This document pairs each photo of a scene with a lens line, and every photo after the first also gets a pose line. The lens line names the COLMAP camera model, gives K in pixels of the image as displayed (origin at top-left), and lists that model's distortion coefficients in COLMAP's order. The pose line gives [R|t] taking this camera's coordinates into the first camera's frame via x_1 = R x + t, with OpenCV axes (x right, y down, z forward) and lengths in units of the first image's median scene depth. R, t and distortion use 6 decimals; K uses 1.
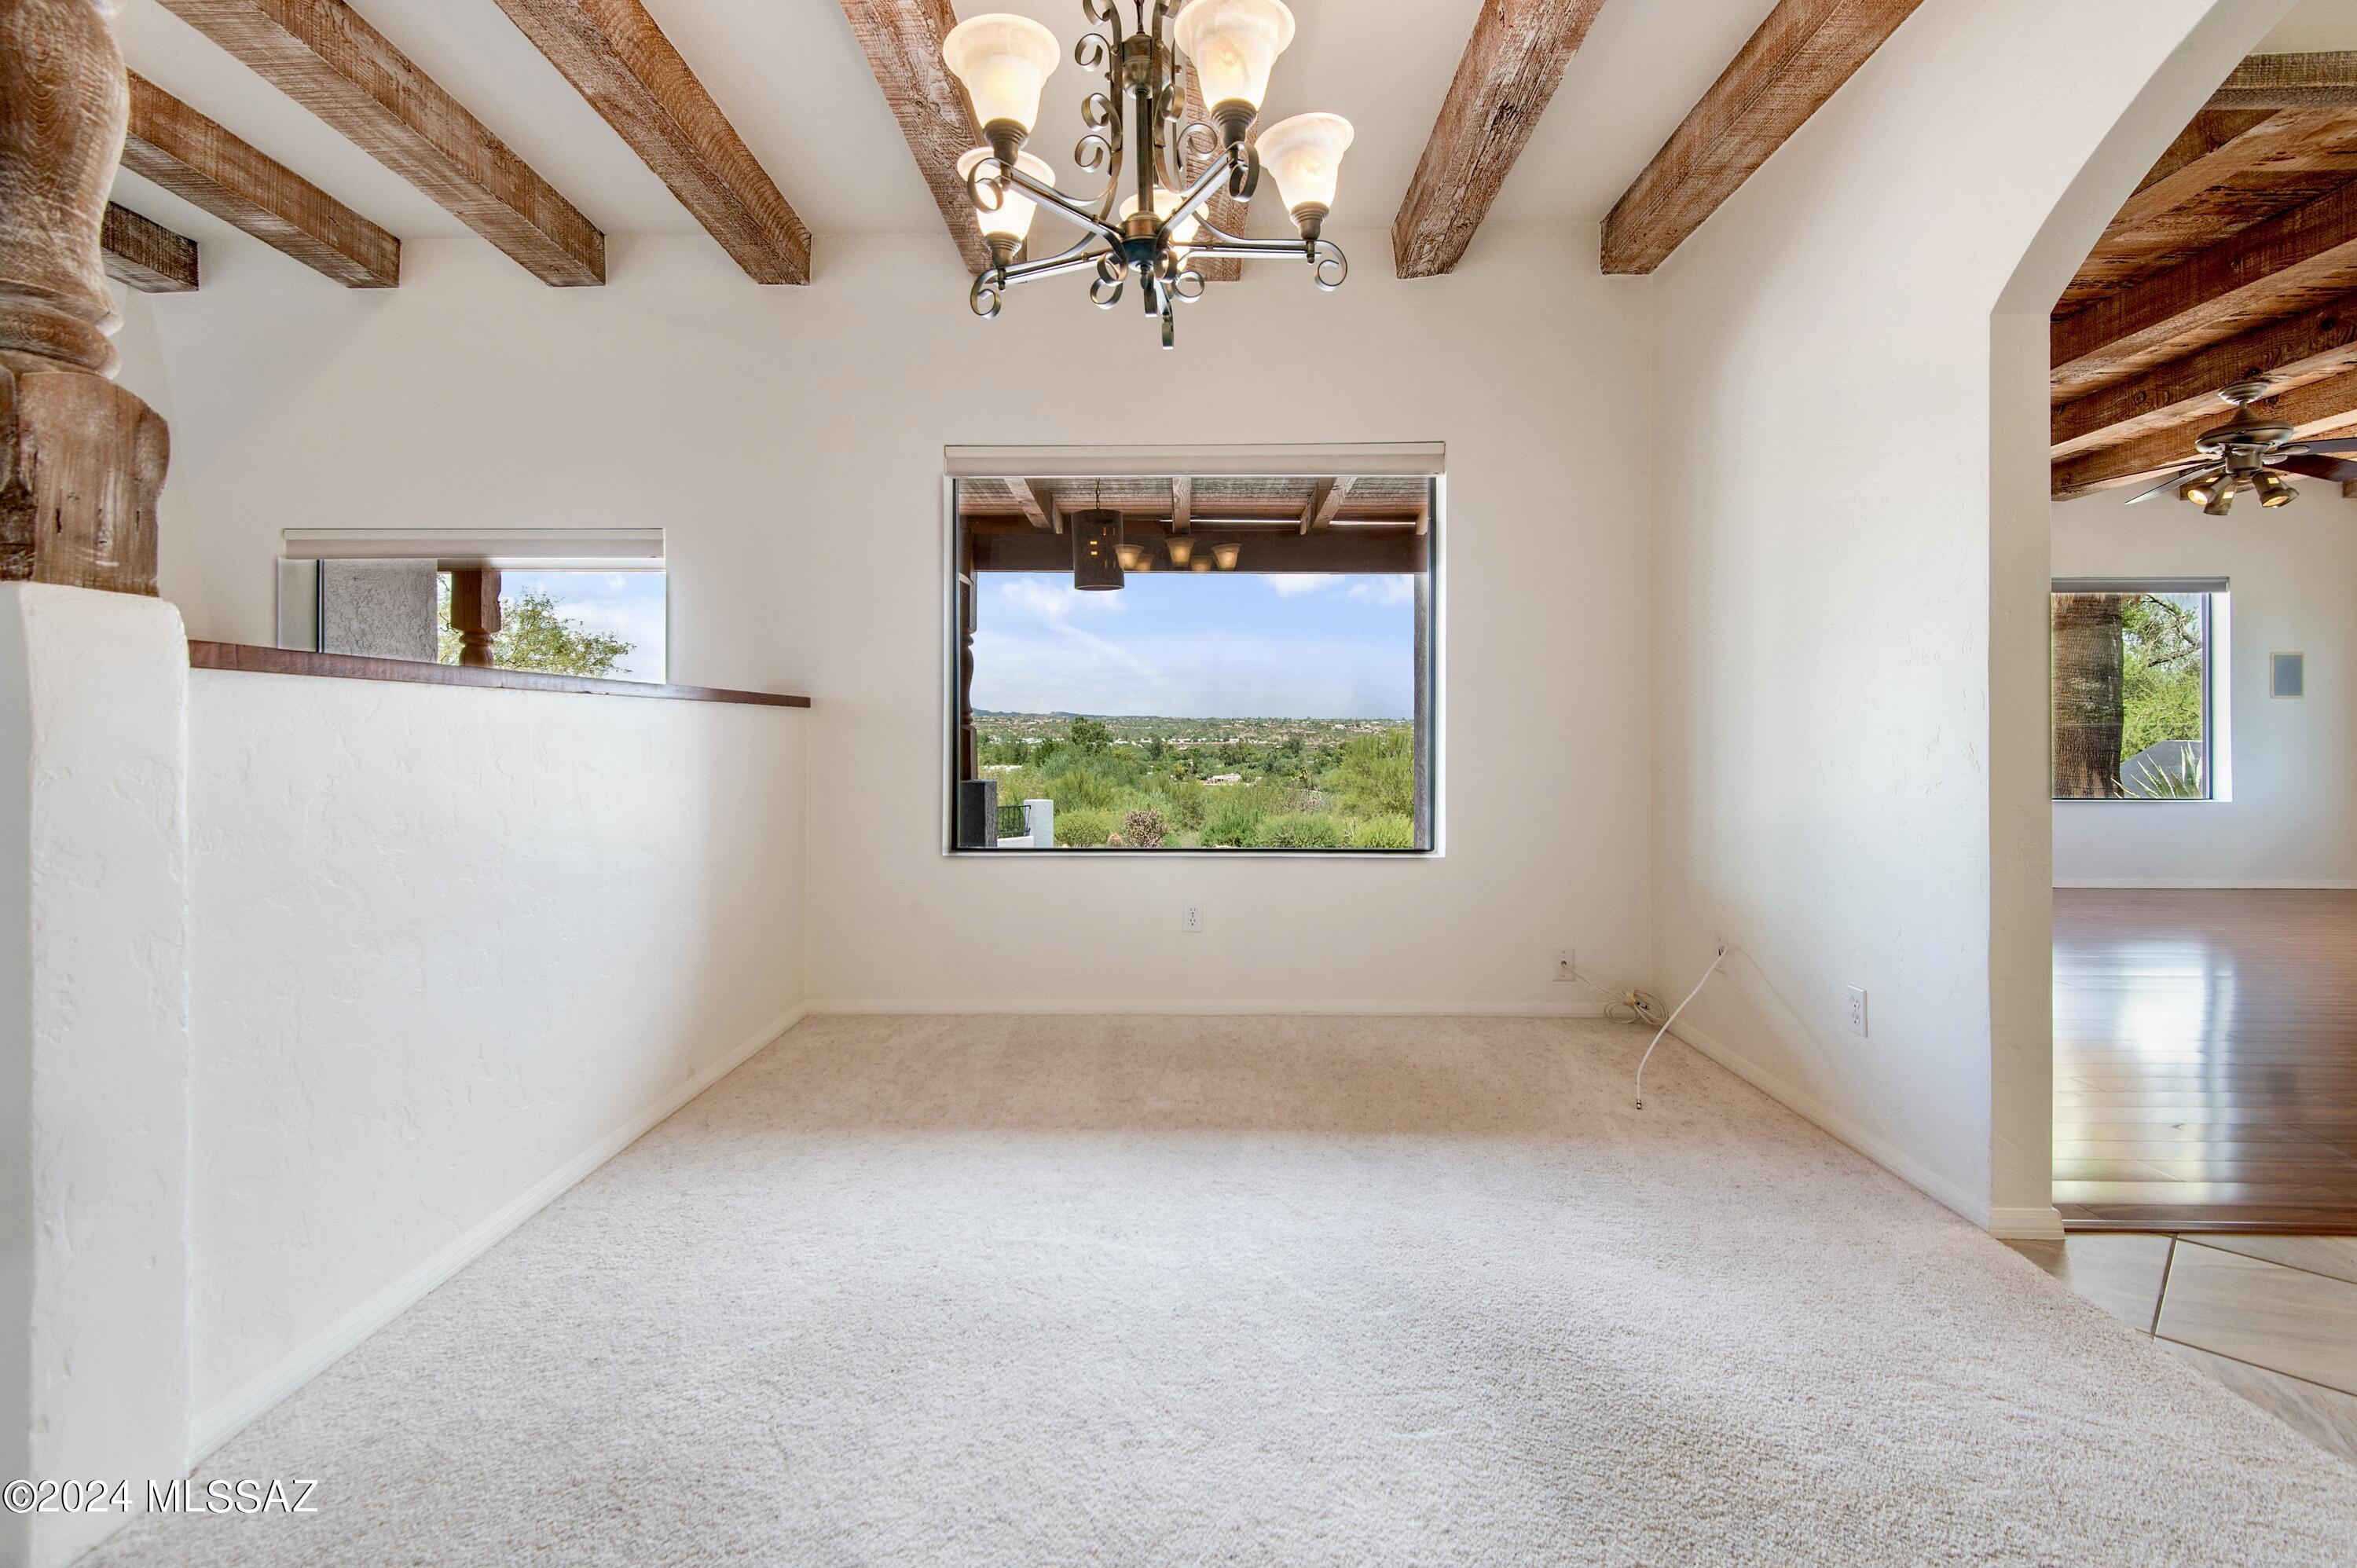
lens RADIAL K [[1074.3, 0, 1210.1], [0, 1074.3, 741.1], [0, 0, 1]] dist [0.015785, -0.008958]
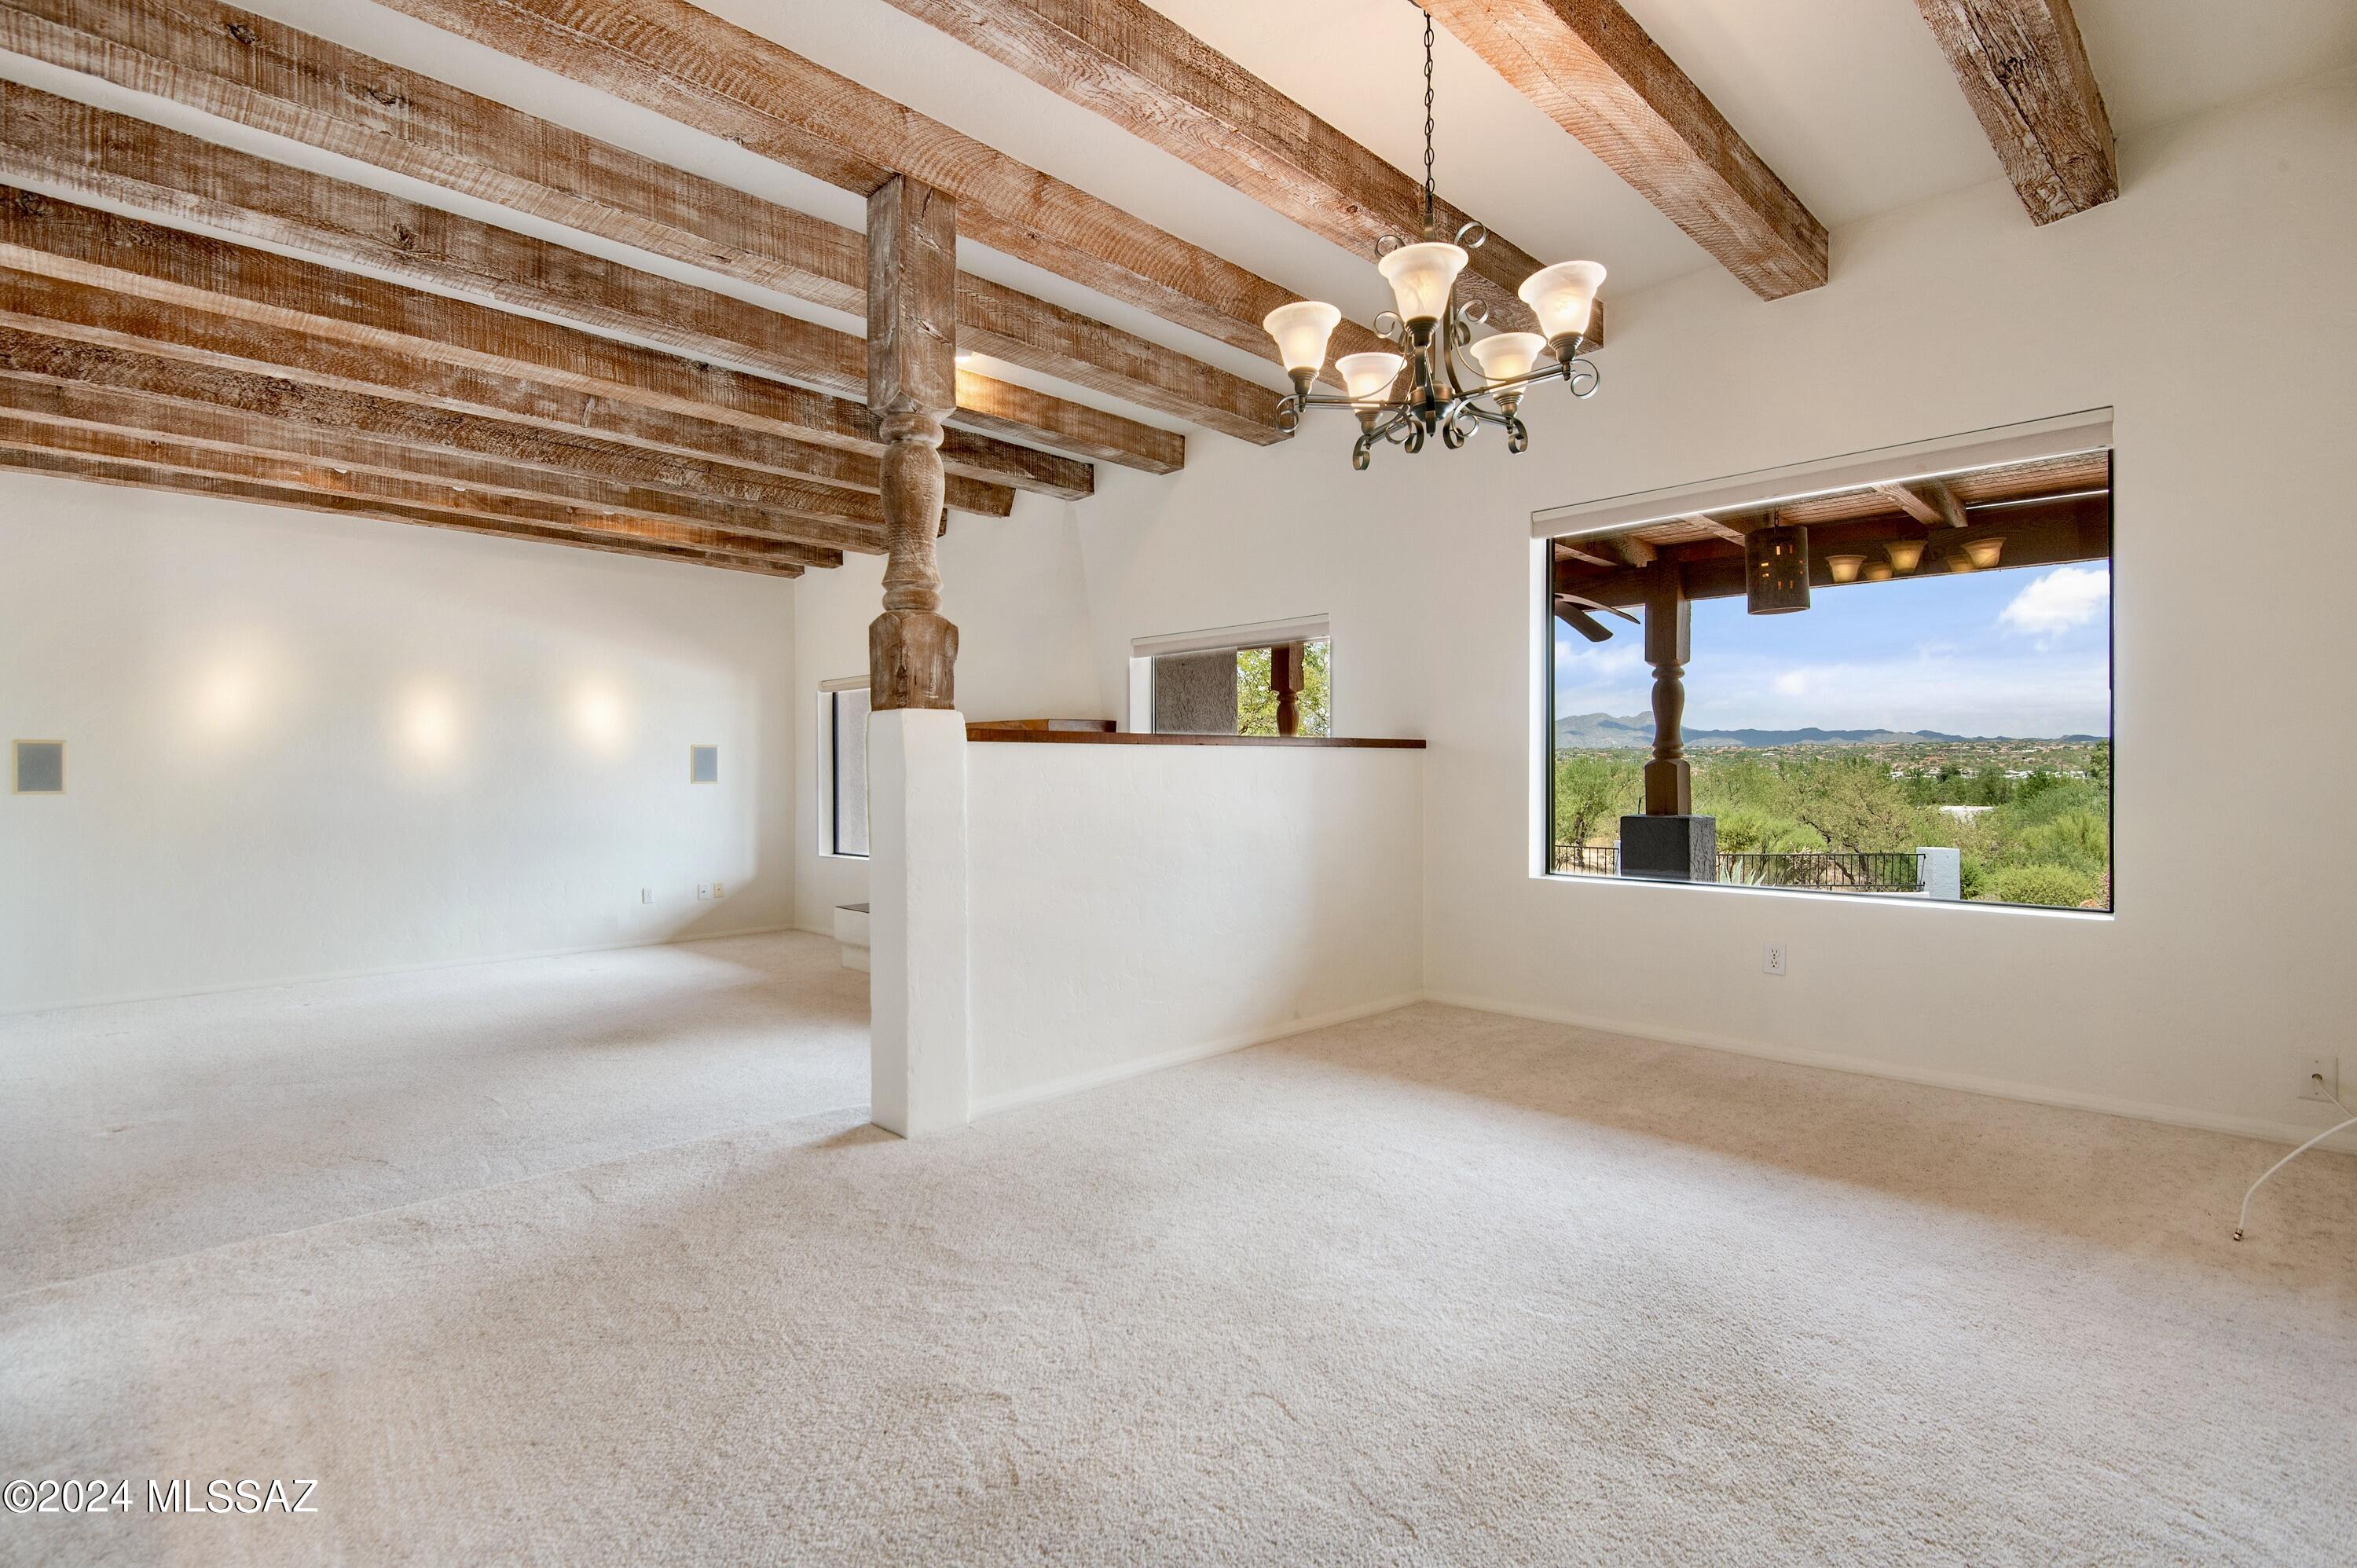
lens RADIAL K [[1134.0, 0, 1168.7], [0, 1134.0, 780.7], [0, 0, 1]] dist [-0.003502, -0.003468]
pose [[0.704514, 0.001821, -0.709688, 0.481755], [0.001181, 0.999992, 0.003738, 0.000614], [0.709690, -0.003472, 0.704506, -0.150284]]
